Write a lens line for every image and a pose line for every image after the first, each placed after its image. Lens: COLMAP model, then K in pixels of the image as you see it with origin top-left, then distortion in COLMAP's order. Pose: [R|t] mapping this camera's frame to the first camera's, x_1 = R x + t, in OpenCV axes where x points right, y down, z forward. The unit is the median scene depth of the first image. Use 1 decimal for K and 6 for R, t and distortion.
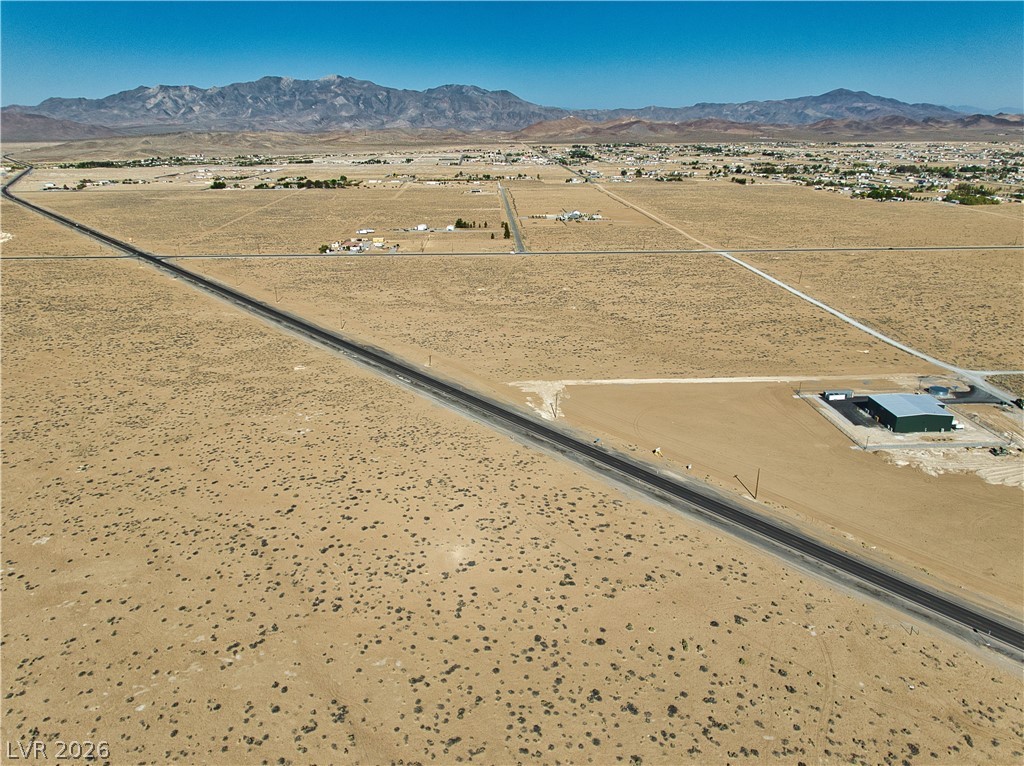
lens RADIAL K [[713.2, 0, 514.7], [0, 713.2, 387.4], [0, 0, 1]] dist [0.038618, -0.050692]
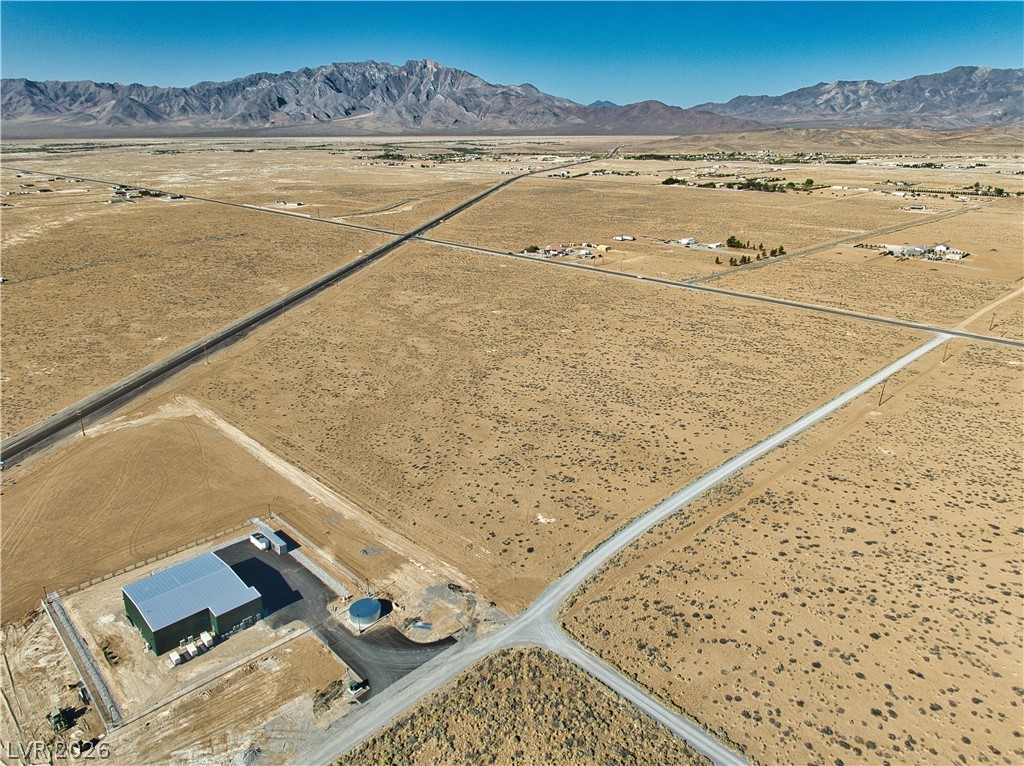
lens RADIAL K [[713.2, 0, 514.3], [0, 713.2, 385.3], [0, 0, 1]] dist [0.038618, -0.050692]
pose [[0.667018, 0.256239, -0.699591, 0.781591], [-0.253960, 0.960958, 0.109834, -0.195498], [0.700422, 0.104406, 0.706051, 0.516497]]
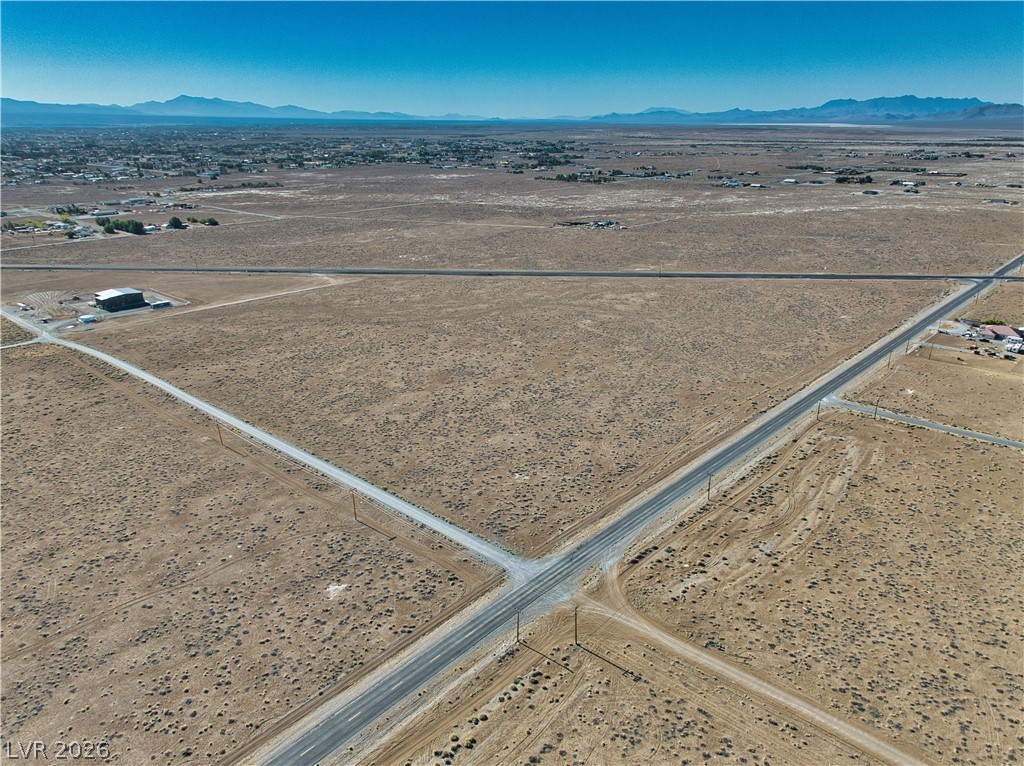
lens RADIAL K [[713.2, 0, 513.8], [0, 713.2, 388.8], [0, 0, 1]] dist [0.038618, -0.050692]
pose [[-0.695150, 0.257471, -0.671174, 0.762775], [-0.241427, 0.795812, 0.555335, -0.664660], [0.677111, 0.548081, -0.491049, 1.792616]]
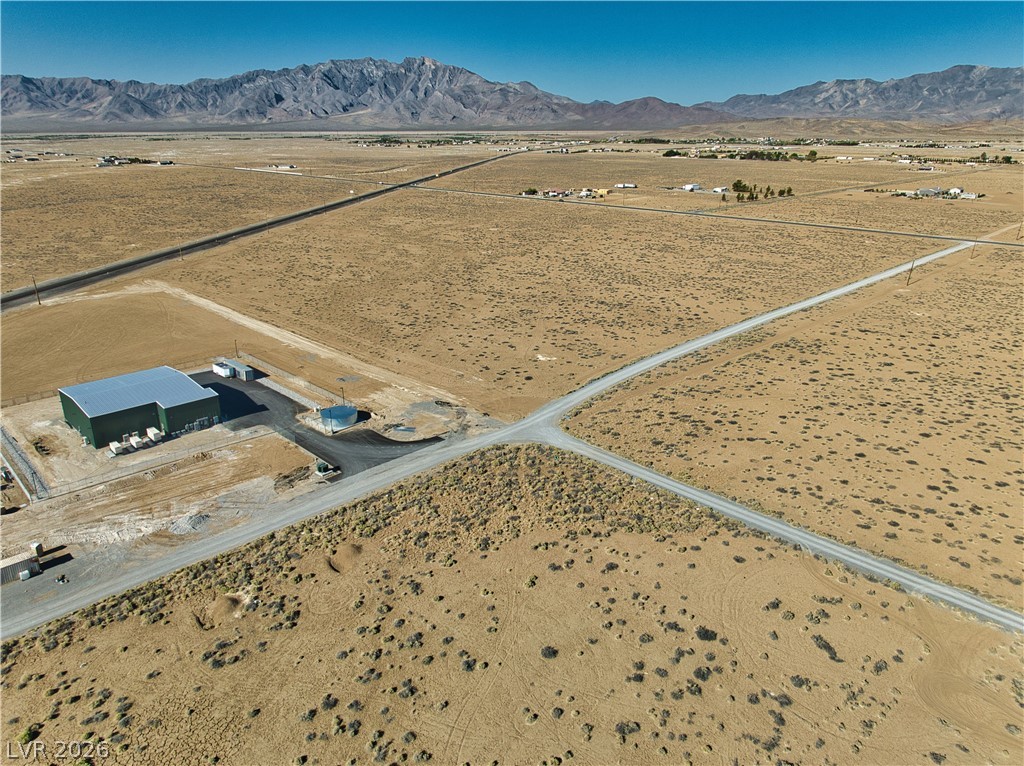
lens RADIAL K [[713.2, 0, 513.5], [0, 713.2, 387.4], [0, 0, 1]] dist [0.038618, -0.050692]
pose [[0.668062, 0.259340, -0.697449, 0.773593], [-0.256206, 0.960156, 0.111614, -0.075277], [0.698607, 0.104126, 0.707889, 0.568785]]
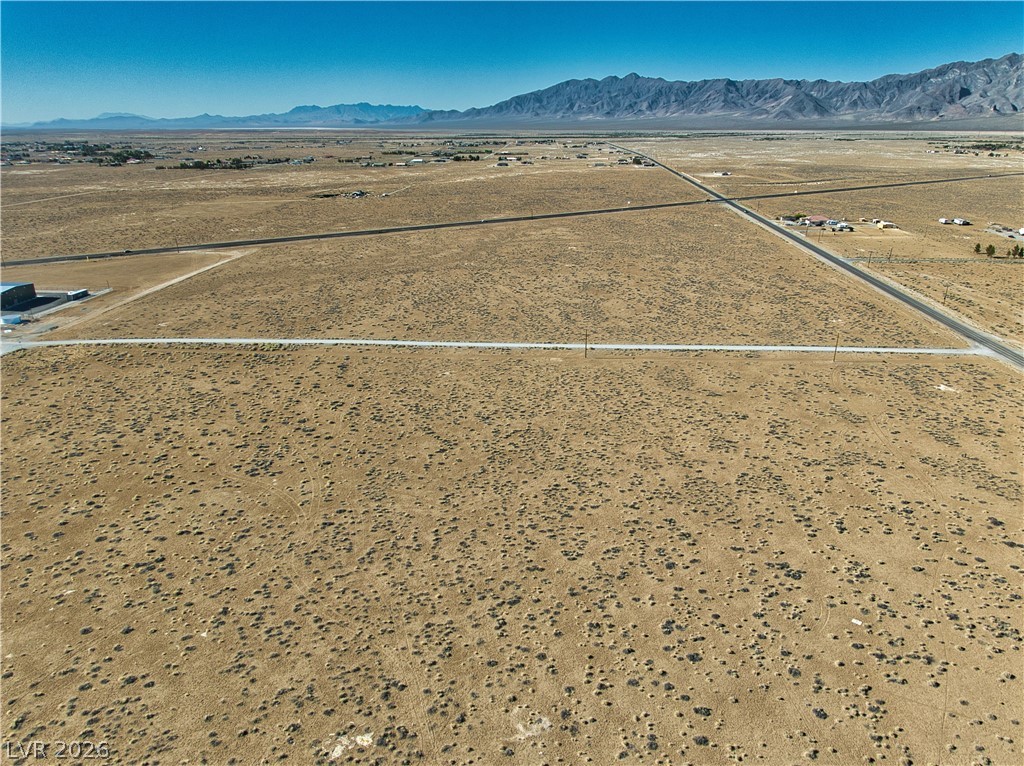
lens RADIAL K [[713.2, 0, 517.2], [0, 713.2, 393.3], [0, 0, 1]] dist [0.038618, -0.050692]
pose [[-0.106071, 0.354864, -0.928881, 1.096190], [-0.336871, 0.866086, 0.369342, -0.367316], [0.935557, 0.352089, 0.027677, 1.251842]]
